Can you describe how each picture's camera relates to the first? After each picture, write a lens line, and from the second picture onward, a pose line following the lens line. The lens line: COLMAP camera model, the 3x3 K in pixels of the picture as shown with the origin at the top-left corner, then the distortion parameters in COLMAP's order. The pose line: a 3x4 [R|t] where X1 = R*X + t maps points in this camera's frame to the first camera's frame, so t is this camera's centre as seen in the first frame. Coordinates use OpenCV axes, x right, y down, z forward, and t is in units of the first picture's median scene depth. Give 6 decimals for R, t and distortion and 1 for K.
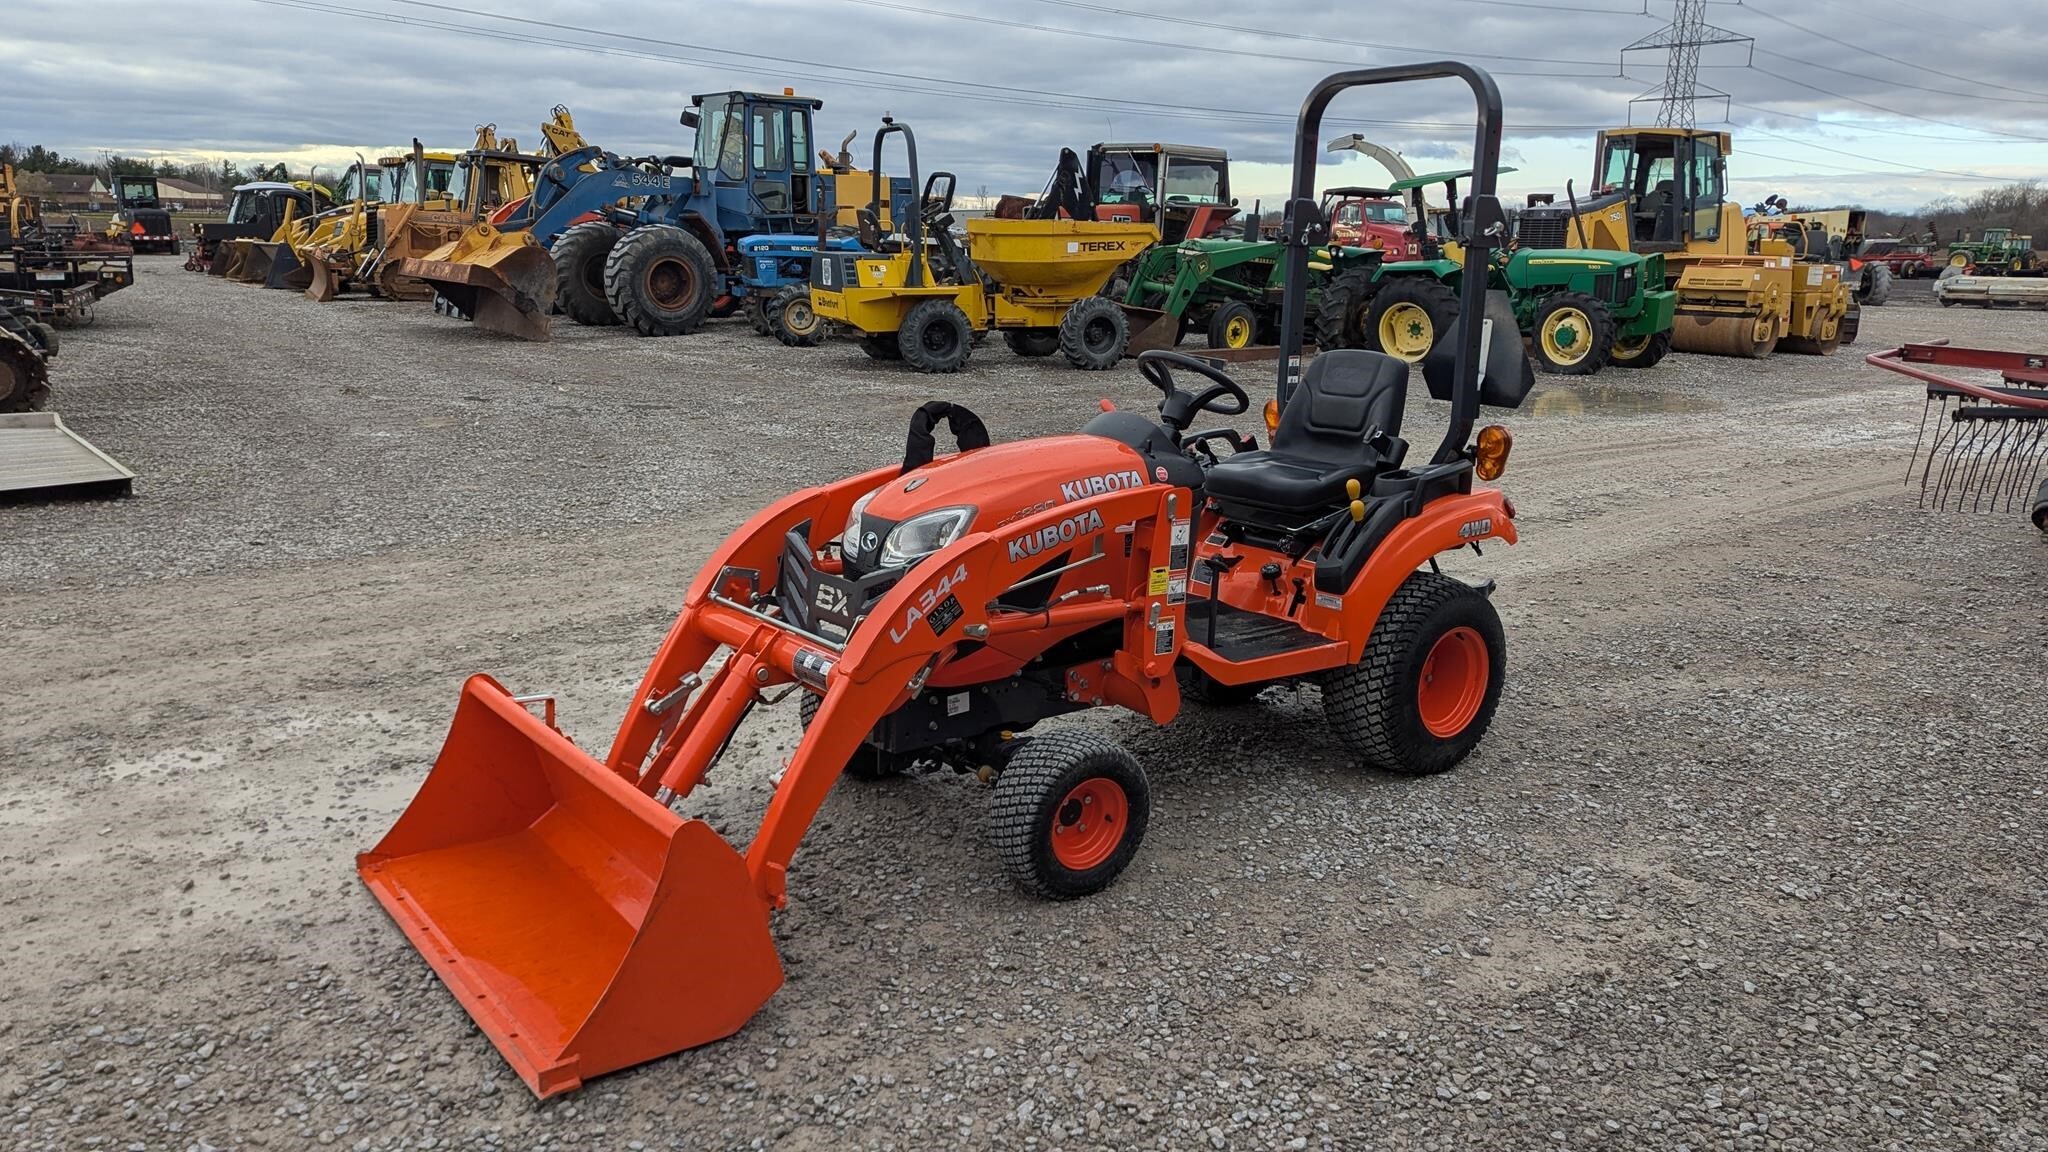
lens RADIAL K [[1442.7, 0, 1018.7], [0, 1442.7, 566.2], [0, 0, 1]] dist [0.068030, -0.054361]
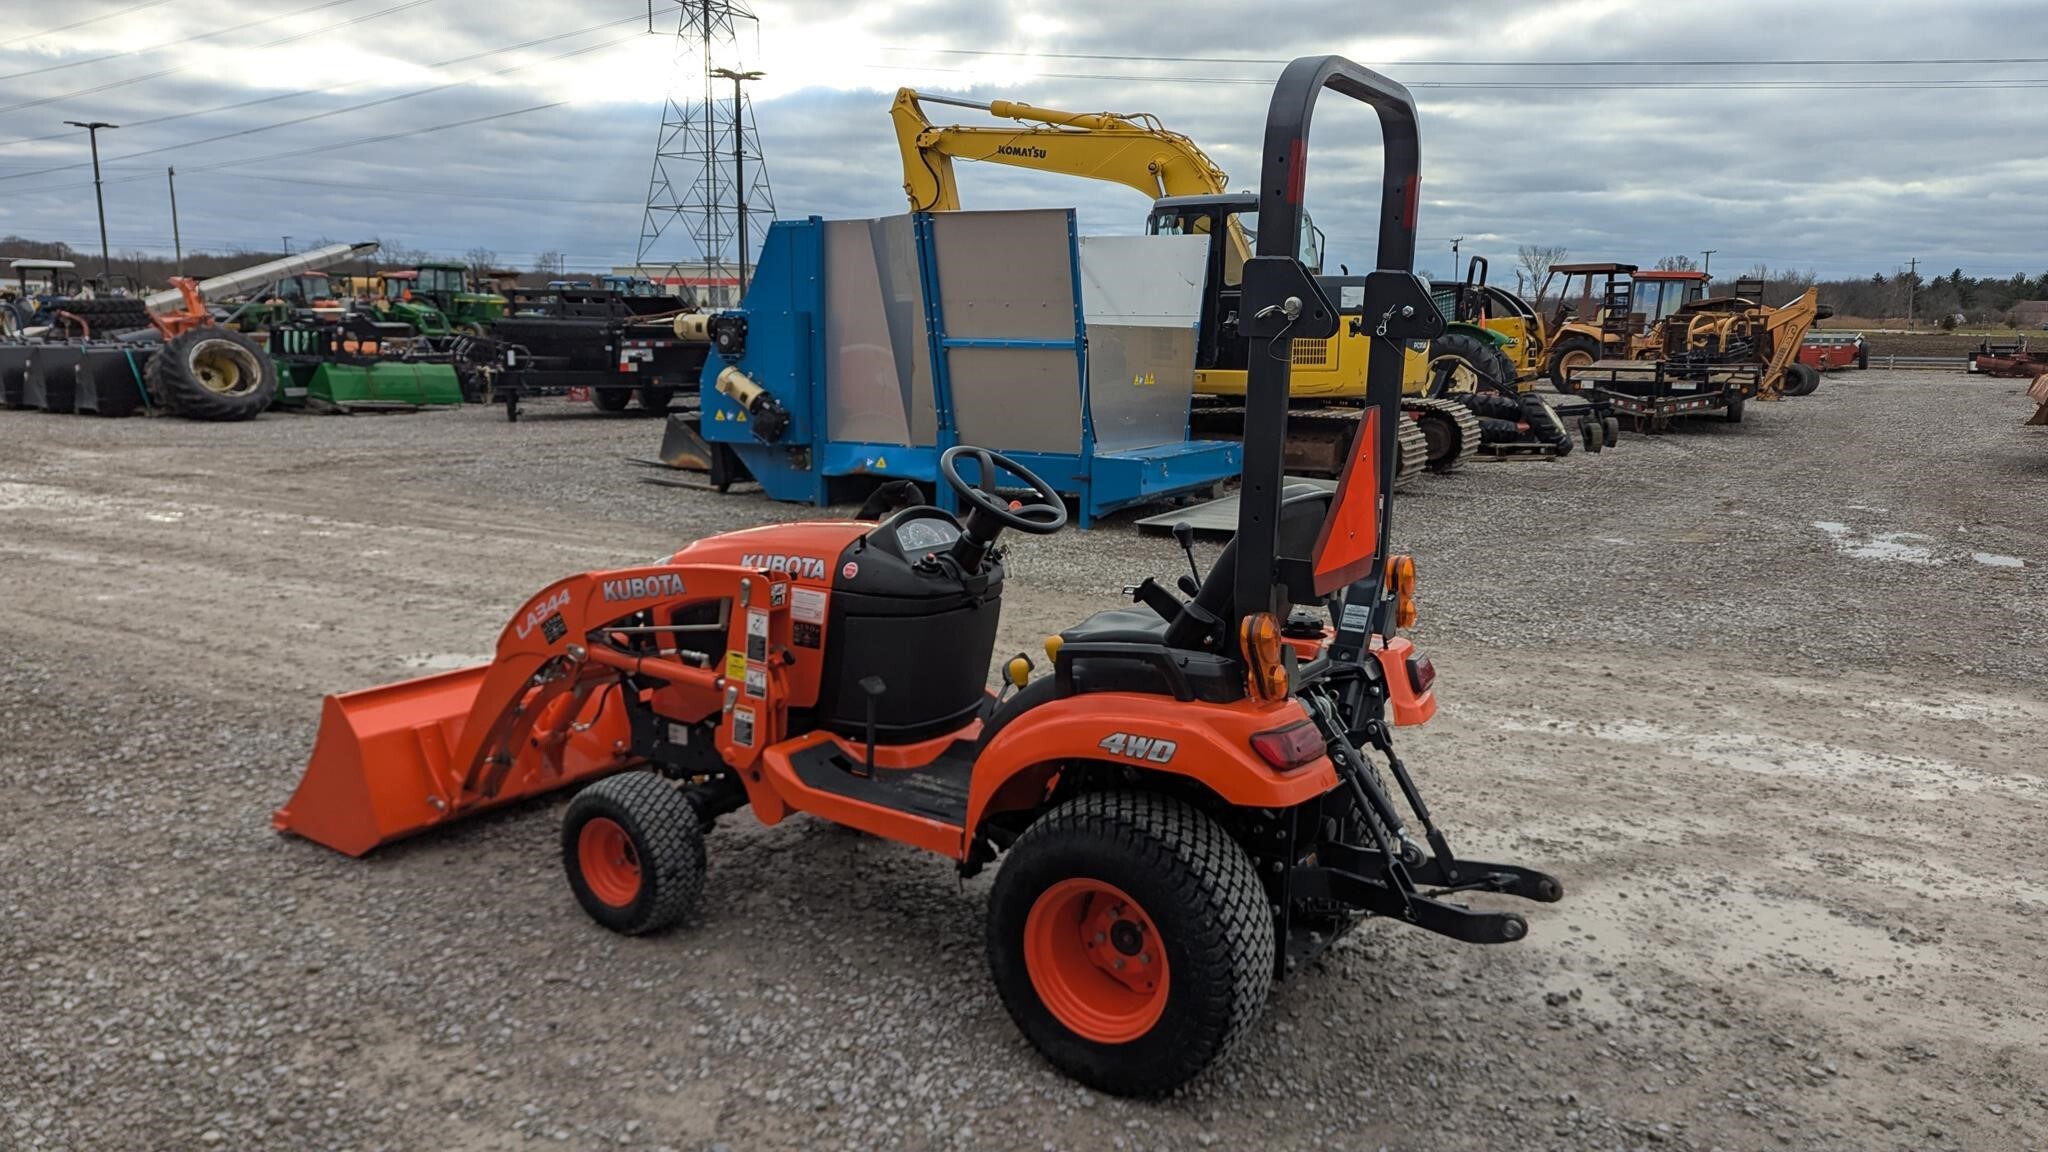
lens RADIAL K [[1449.1, 0, 1027.5], [0, 1449.1, 558.1], [0, 0, 1]] dist [0.086839, -0.085394]
pose [[0.342203, 0.141007, -0.928985, 0.243814], [-0.220595, 0.973100, 0.066445, -0.038524], [0.913365, 0.182192, 0.364103, 0.185241]]
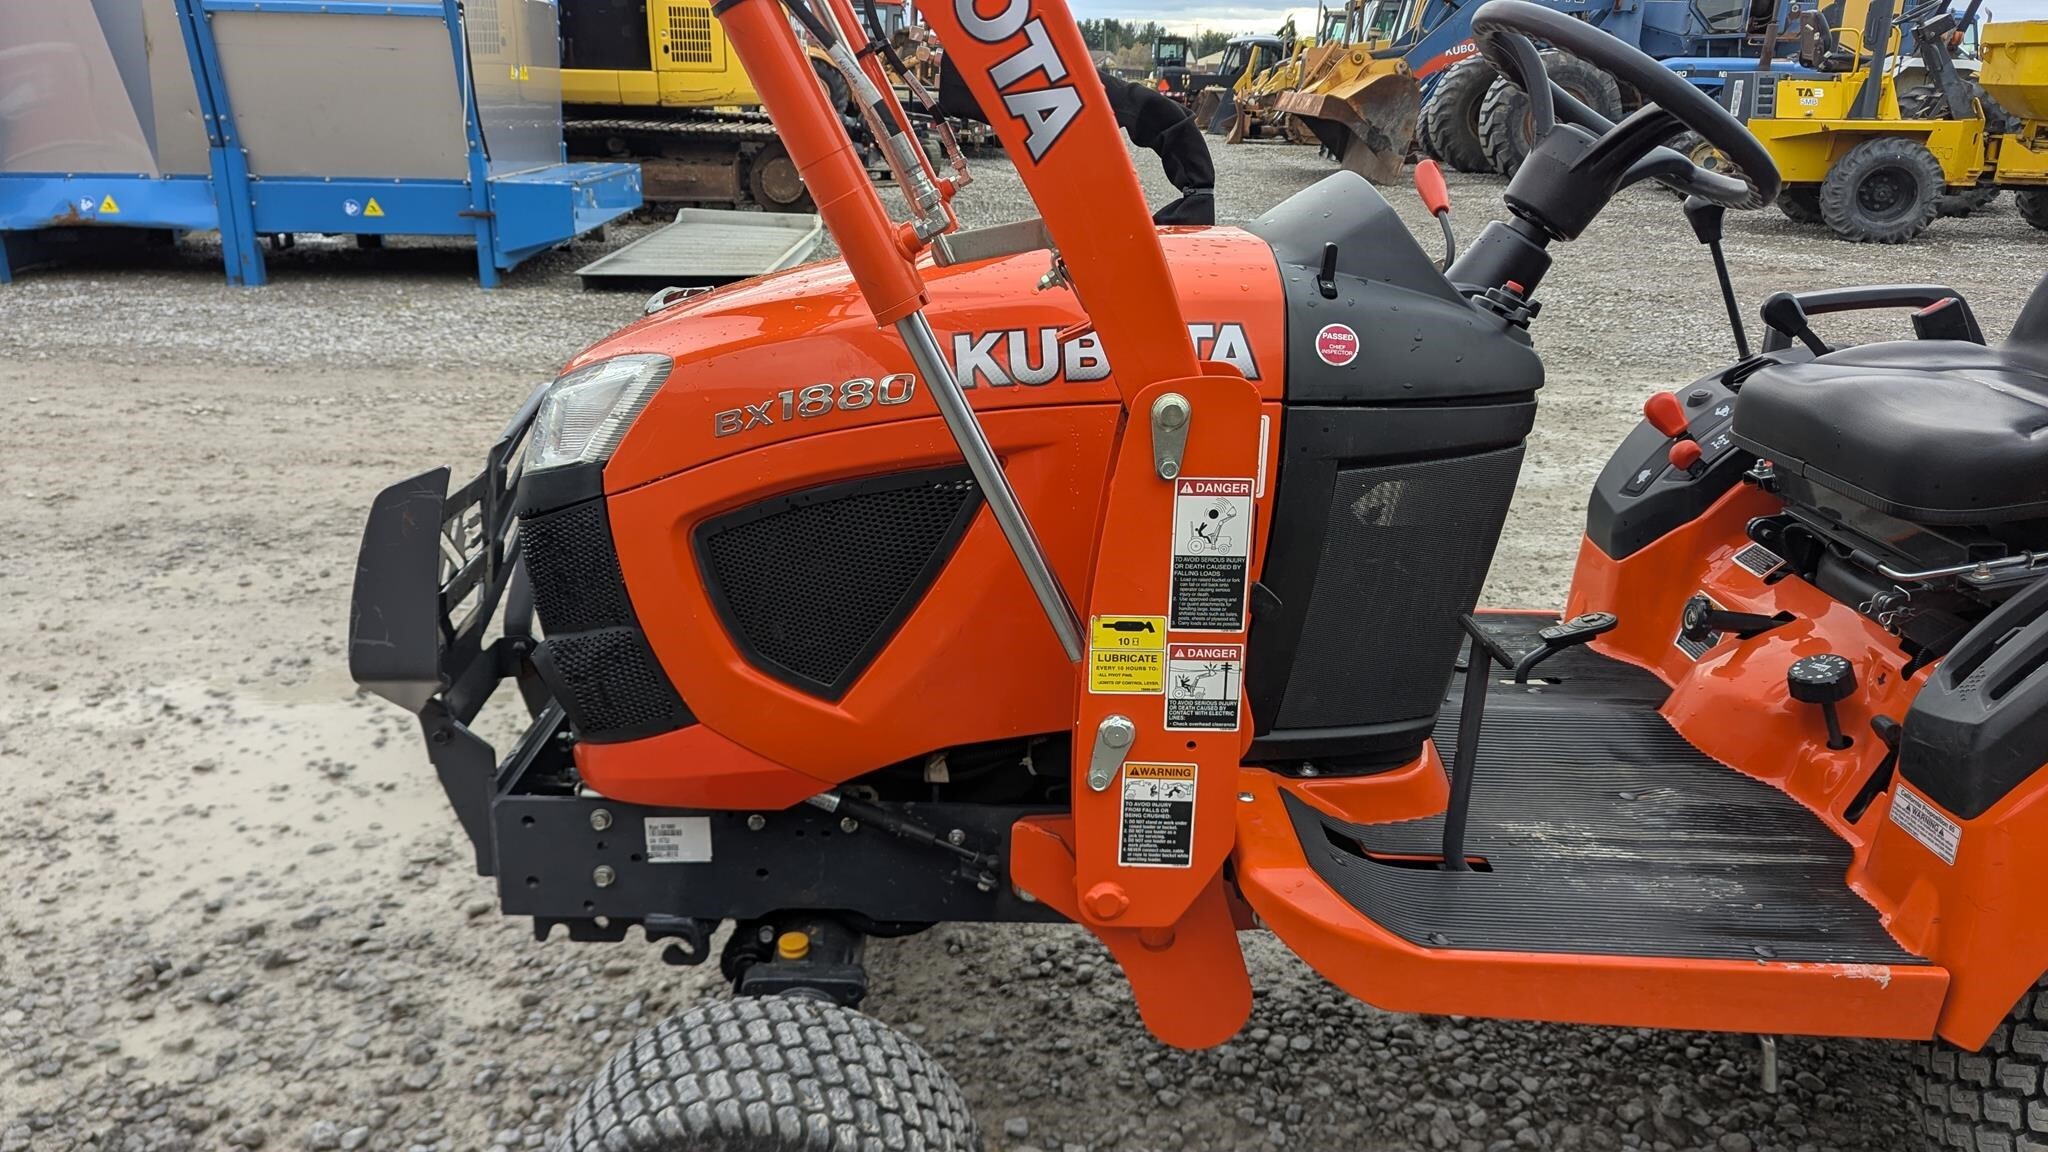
lens RADIAL K [[1449.1, 0, 1027.5], [0, 1449.1, 558.1], [0, 0, 1]] dist [0.086839, -0.085394]
pose [[0.796407, 0.190342, -0.574026, 0.060630], [-0.145129, 0.981595, 0.124136, -0.011270], [0.587090, -0.015555, 0.809373, 0.163873]]
